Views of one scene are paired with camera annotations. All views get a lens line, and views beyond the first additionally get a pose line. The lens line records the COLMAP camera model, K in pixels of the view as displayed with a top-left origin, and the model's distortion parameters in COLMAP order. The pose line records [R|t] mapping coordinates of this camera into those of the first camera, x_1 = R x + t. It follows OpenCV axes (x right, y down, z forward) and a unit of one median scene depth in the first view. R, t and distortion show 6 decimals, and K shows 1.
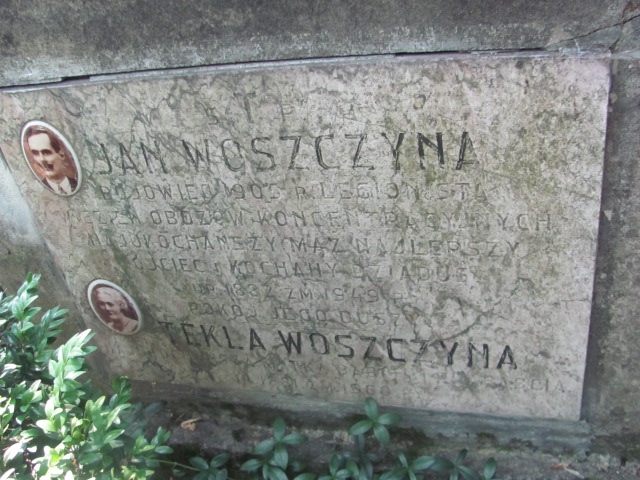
lens RADIAL K [[683.8, 0, 320.0], [0, 683.8, 240.0], [0, 0, 1]] dist [-0.231914, 0.255260]
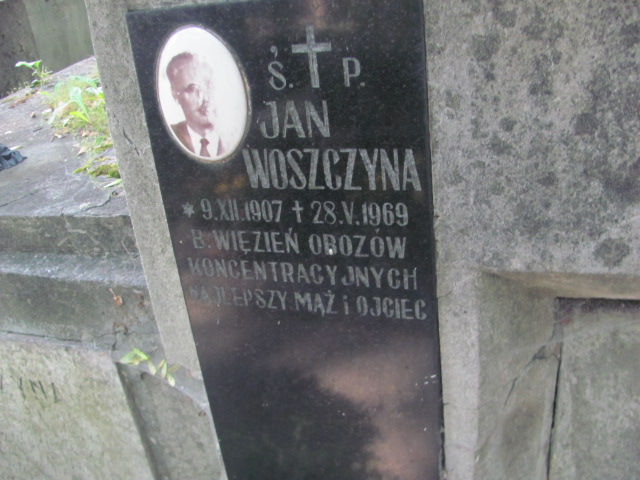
lens RADIAL K [[683.8, 0, 320.0], [0, 683.8, 240.0], [0, 0, 1]] dist [-0.231914, 0.255260]
pose [[0.998420, 0.055828, -0.006320, 0.812973], [-0.056162, 0.988534, -0.140167, -0.302731], [-0.001577, 0.140301, 0.990108, -0.547939]]
